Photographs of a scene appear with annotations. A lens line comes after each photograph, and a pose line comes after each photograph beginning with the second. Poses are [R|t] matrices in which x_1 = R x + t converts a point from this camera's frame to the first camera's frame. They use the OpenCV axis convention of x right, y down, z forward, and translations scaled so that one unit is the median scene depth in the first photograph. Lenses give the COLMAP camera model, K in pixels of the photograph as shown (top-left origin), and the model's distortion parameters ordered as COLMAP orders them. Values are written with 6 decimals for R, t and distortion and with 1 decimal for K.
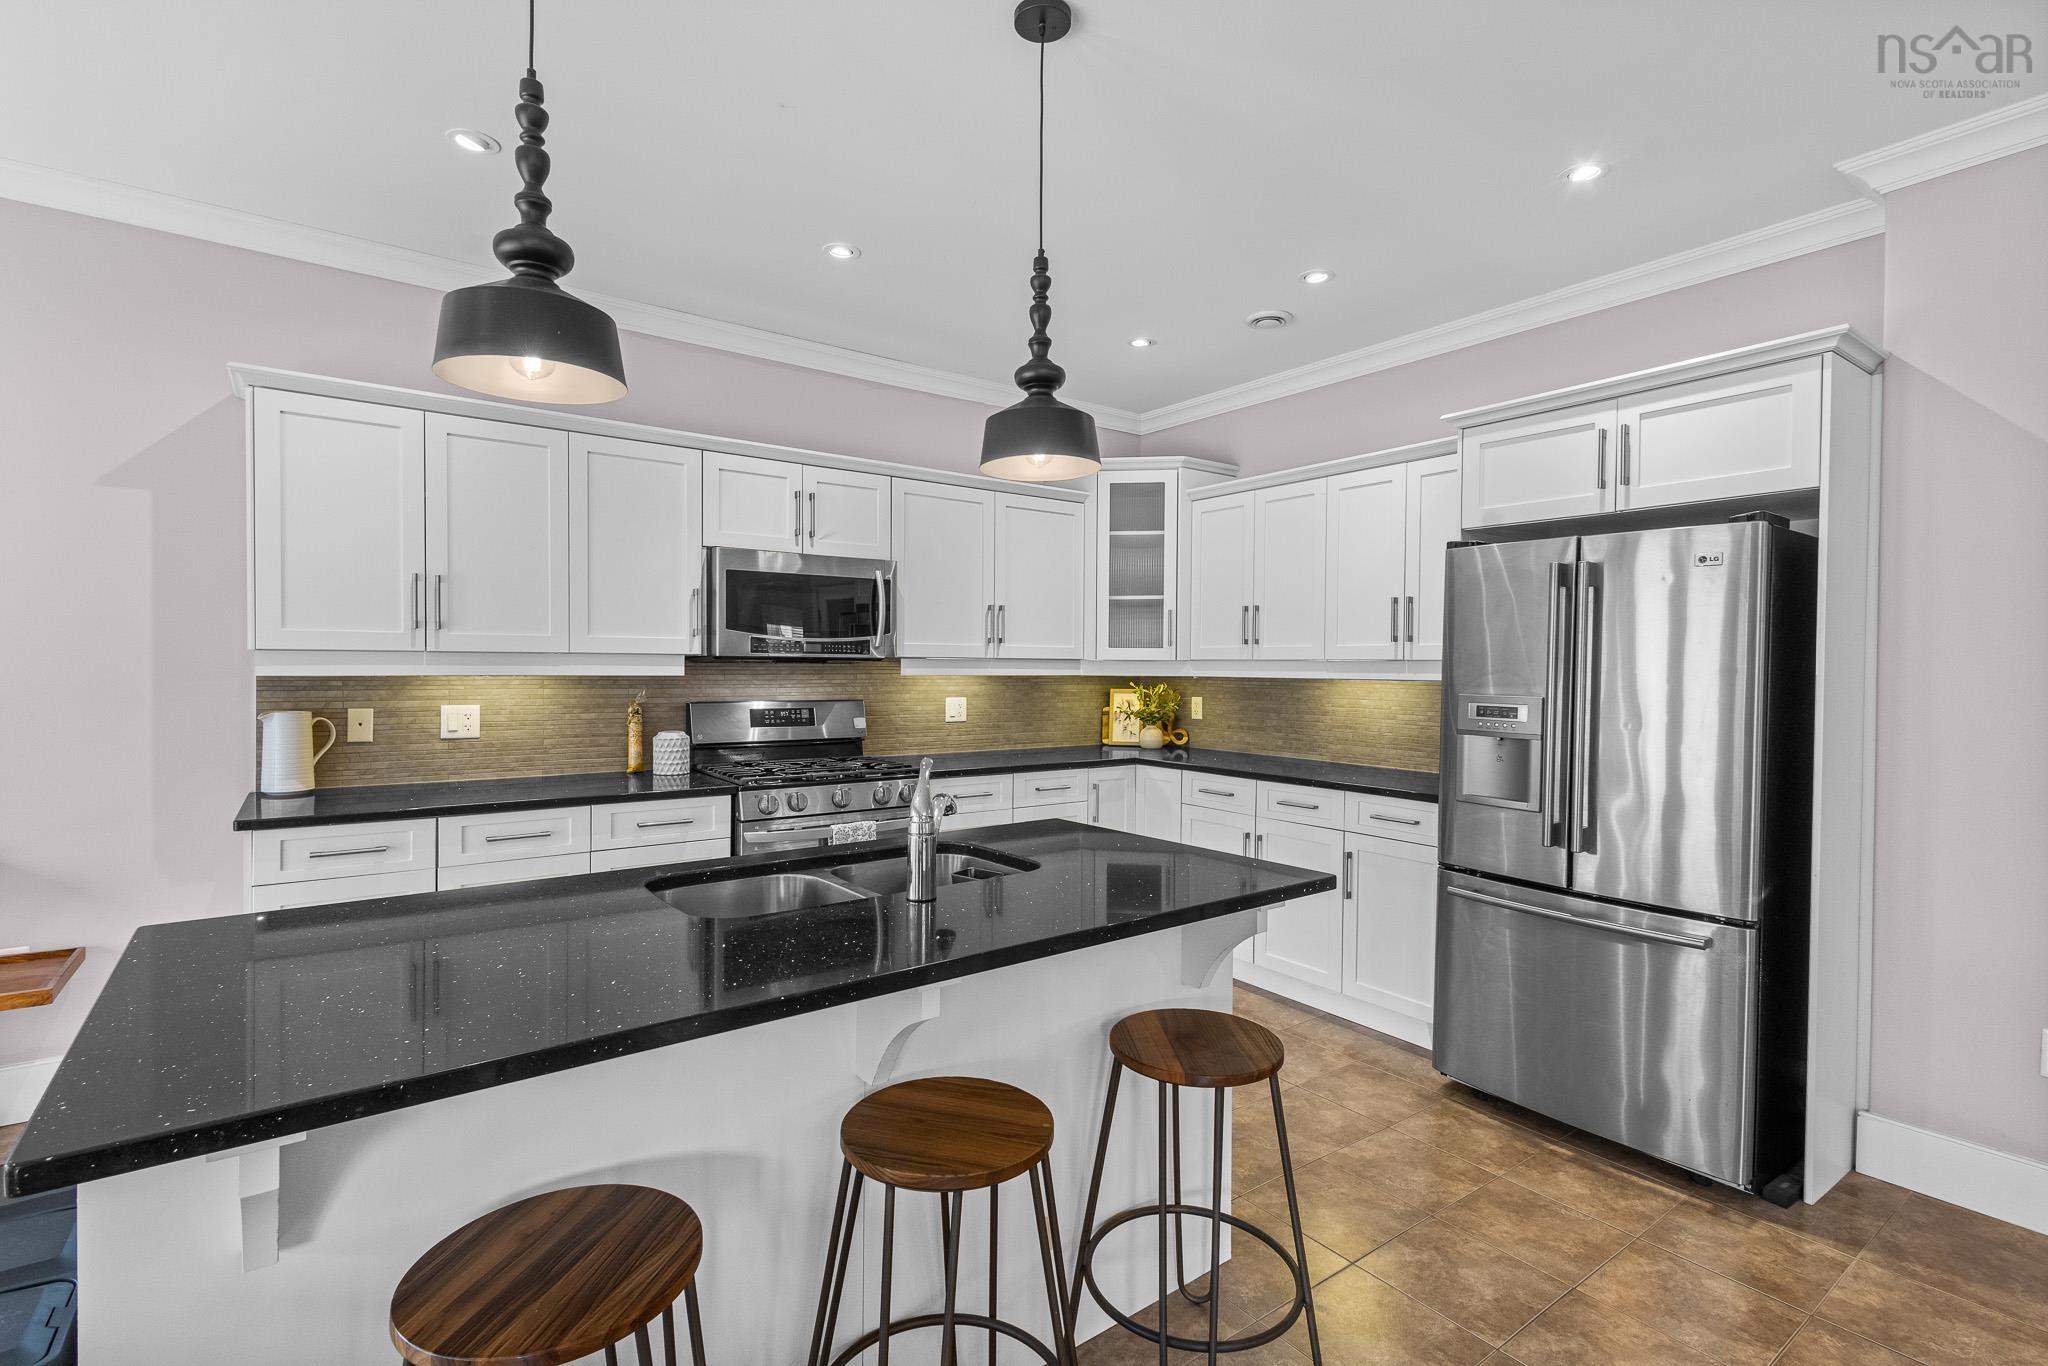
lens RADIAL K [[941.0, 0, 1020.3], [0, 941.0, 683.4], [0, 0, 1]] dist [0.011594, -0.003468]
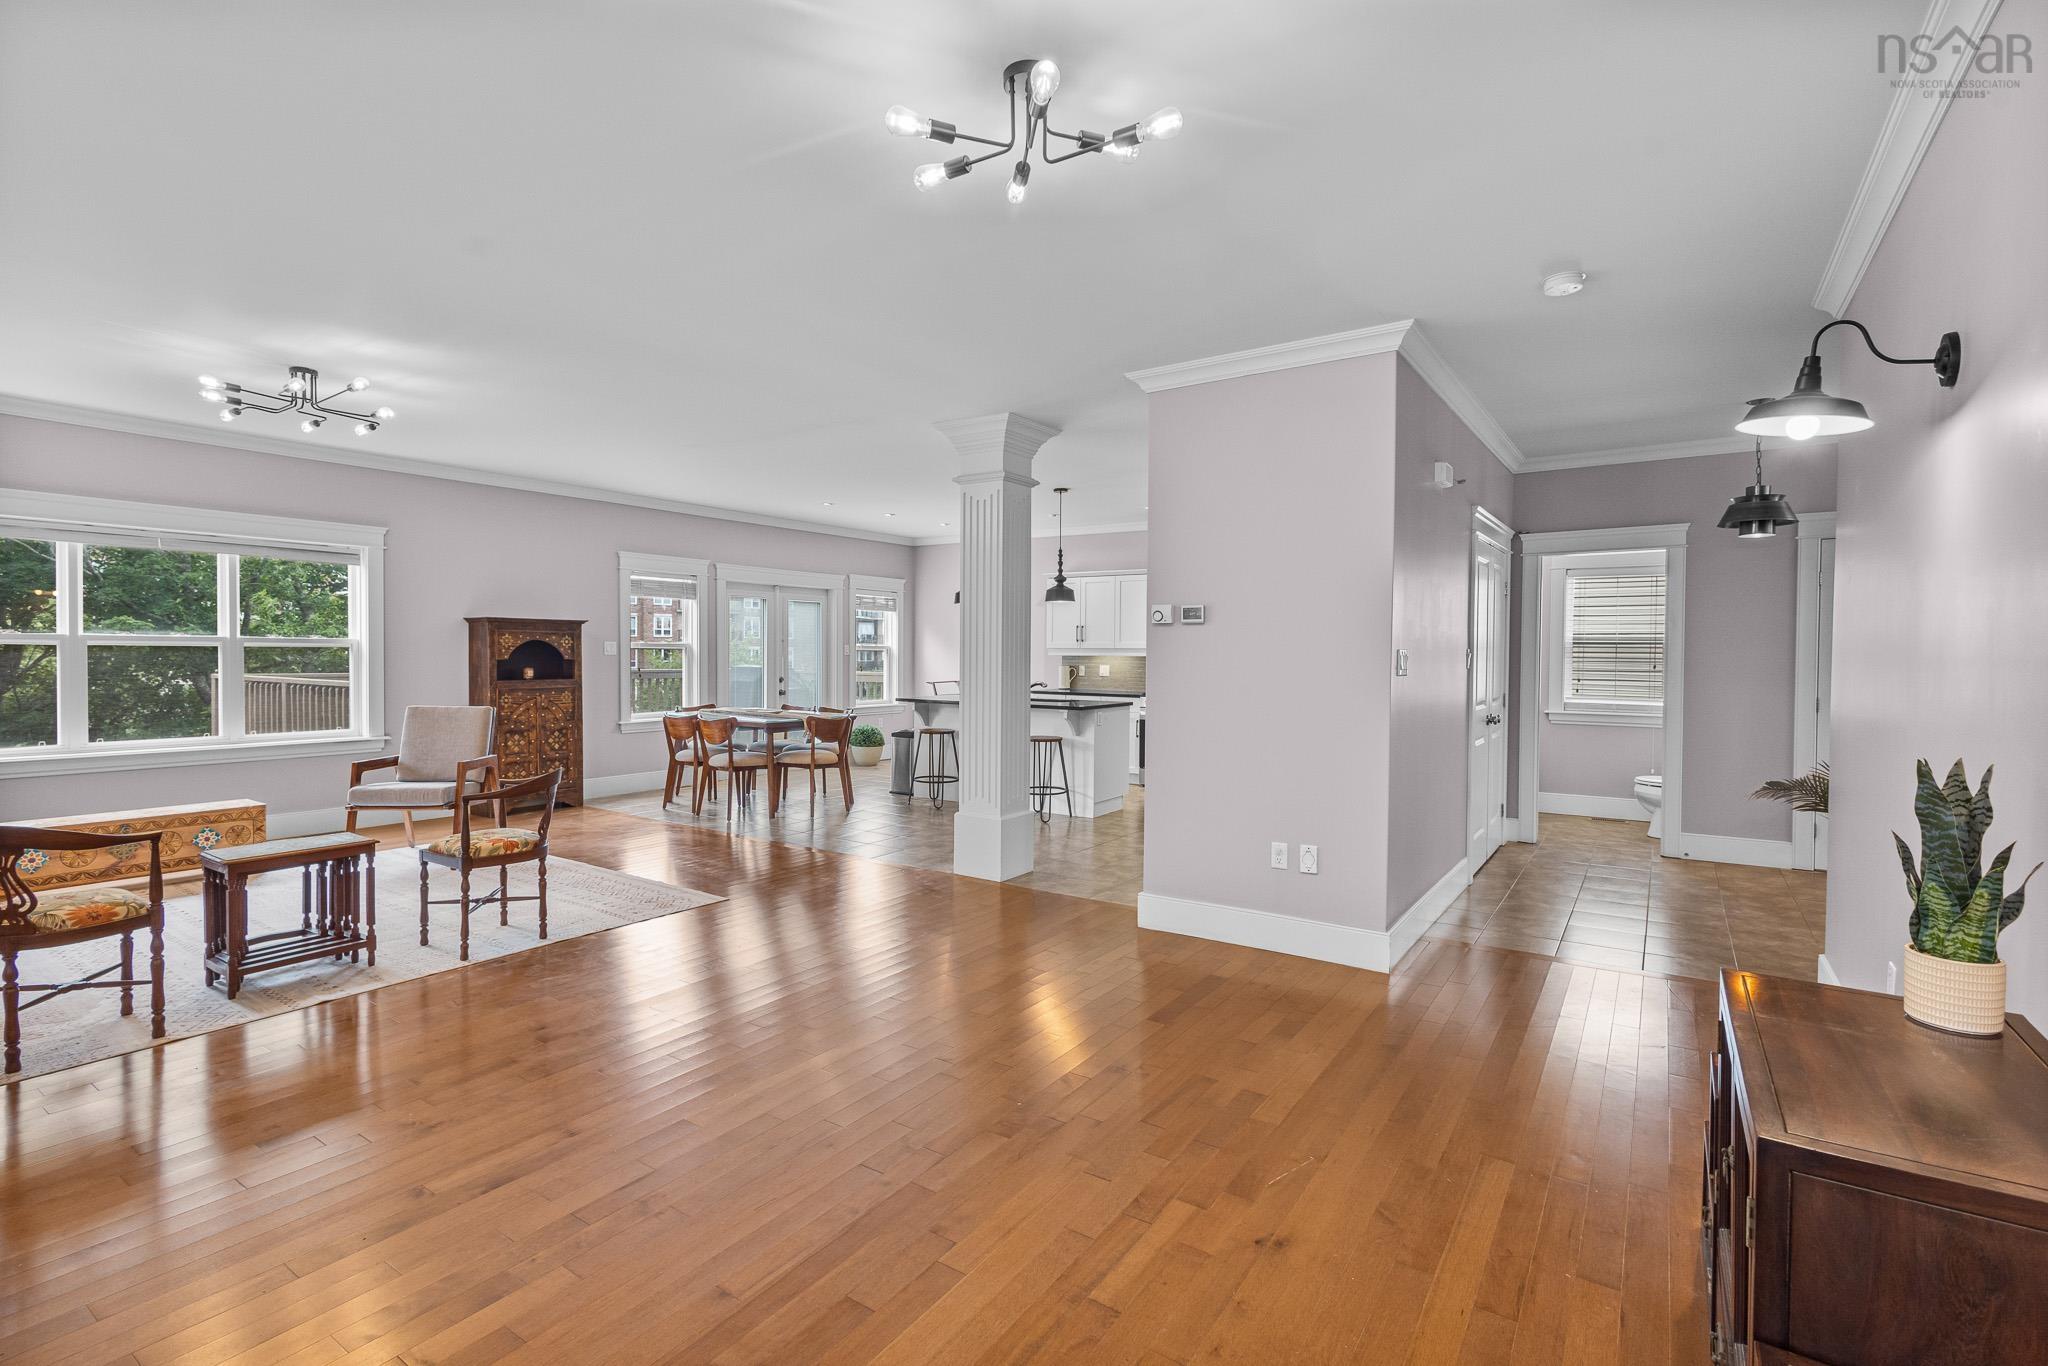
lens RADIAL K [[941.0, 0, 1024.8], [0, 941.0, 669.8], [0, 0, 1]] dist [0.011594, -0.003468]
pose [[0.334495, 0.015528, -0.942270, 2.411962], [-0.021561, 0.999729, 0.008821, 0.016179], [0.942151, 0.017366, 0.334739, -0.300421]]
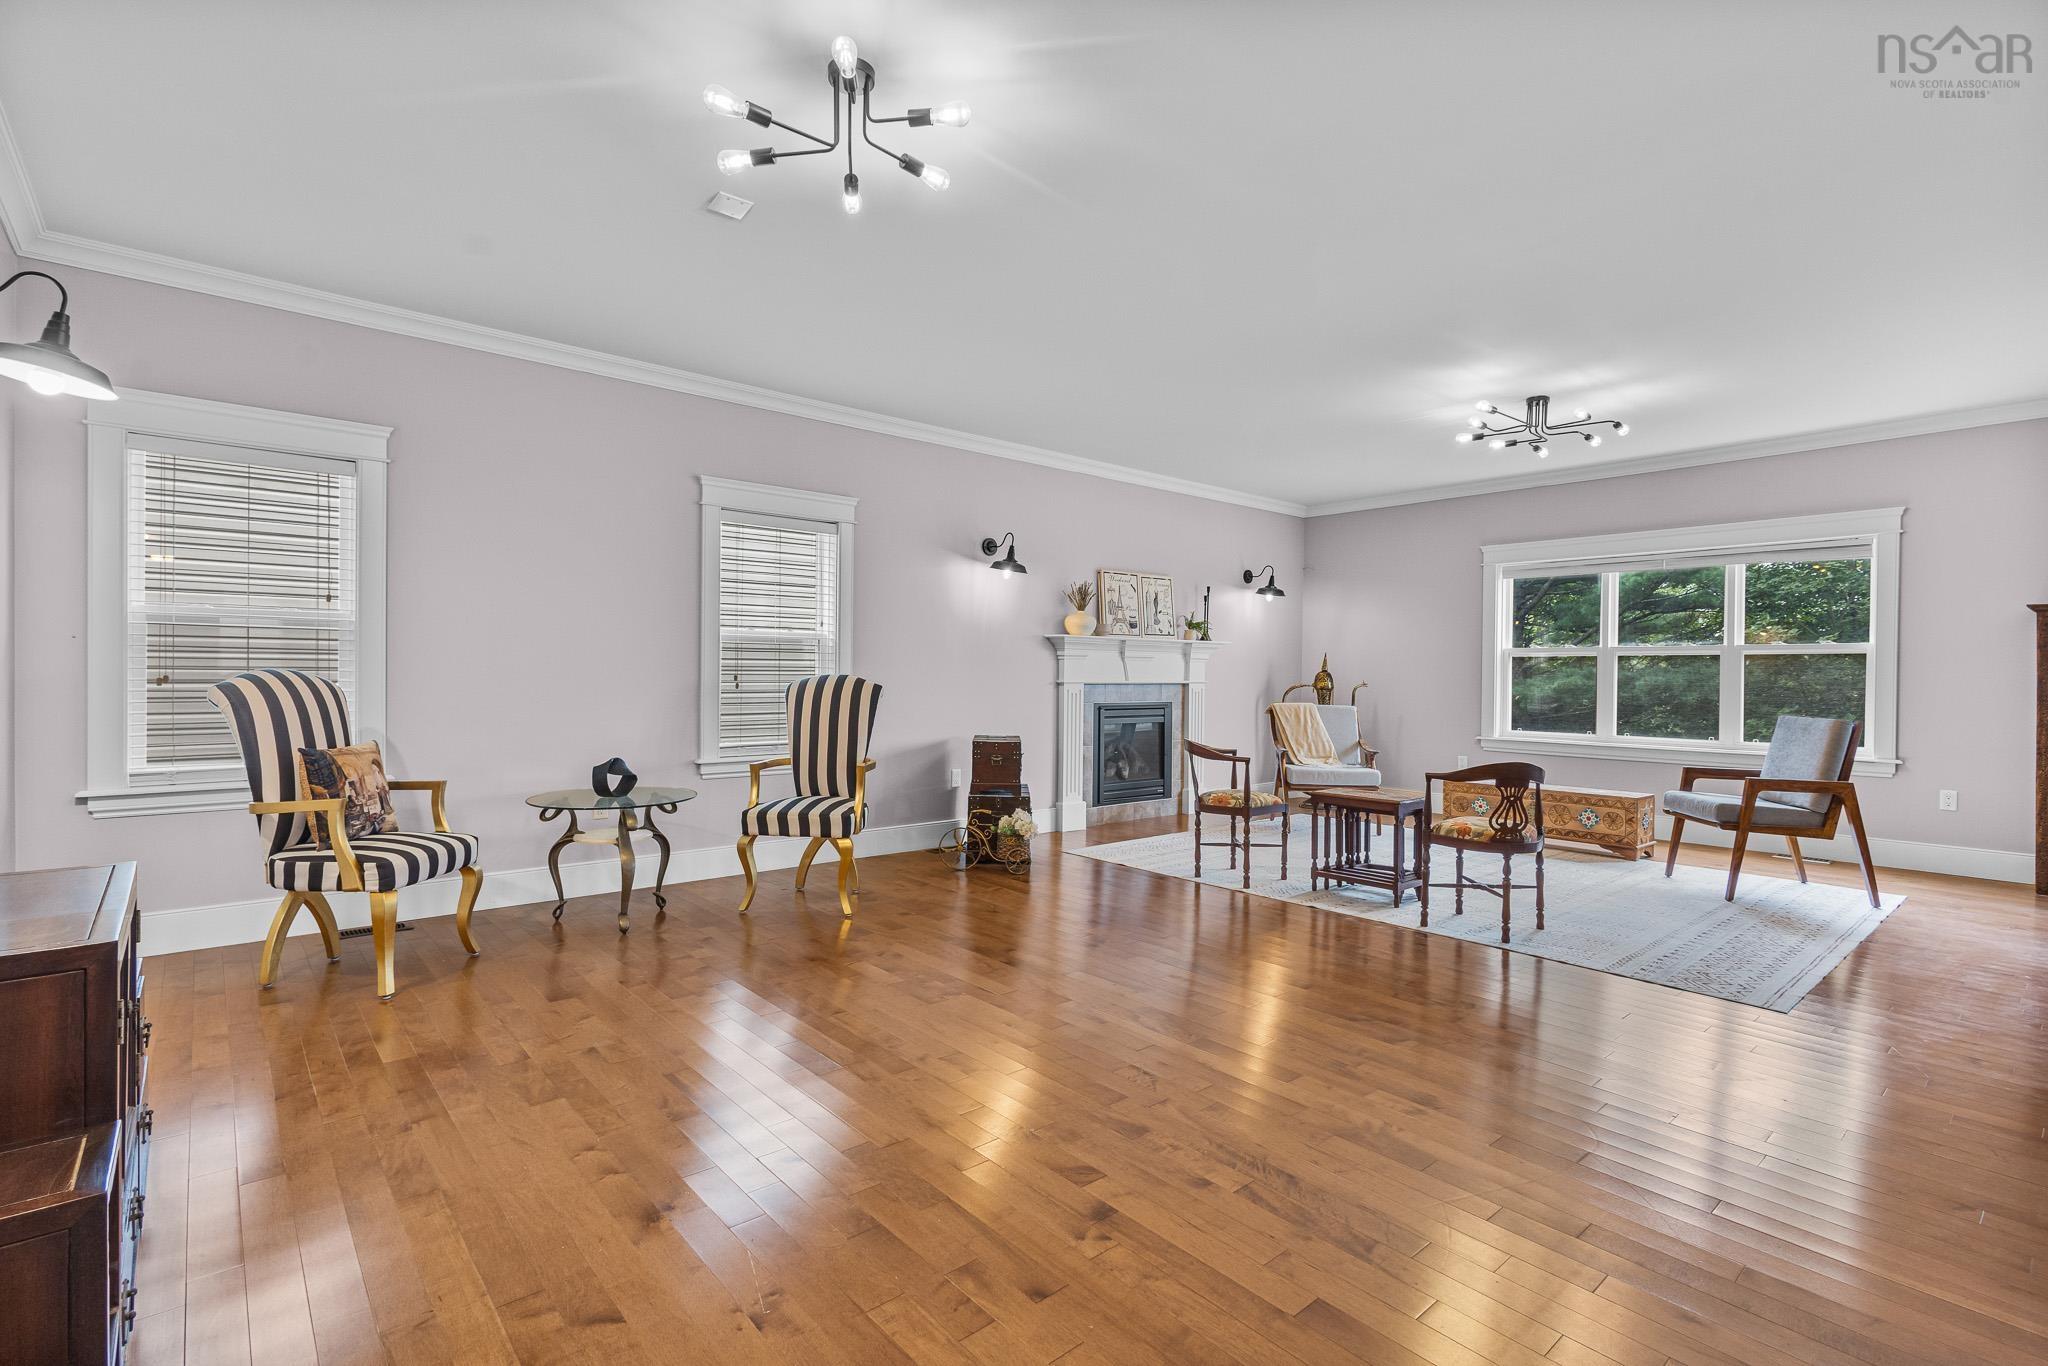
lens RADIAL K [[941.0, 0, 1005.9], [0, 941.0, 678.6], [0, 0, 1]] dist [0.011594, -0.003468]
pose [[-0.997165, -0.012666, -0.074171, 1.677220], [-0.014118, 0.999718, 0.019091, 0.056628], [0.073909, 0.020084, -0.997063, 0.757468]]
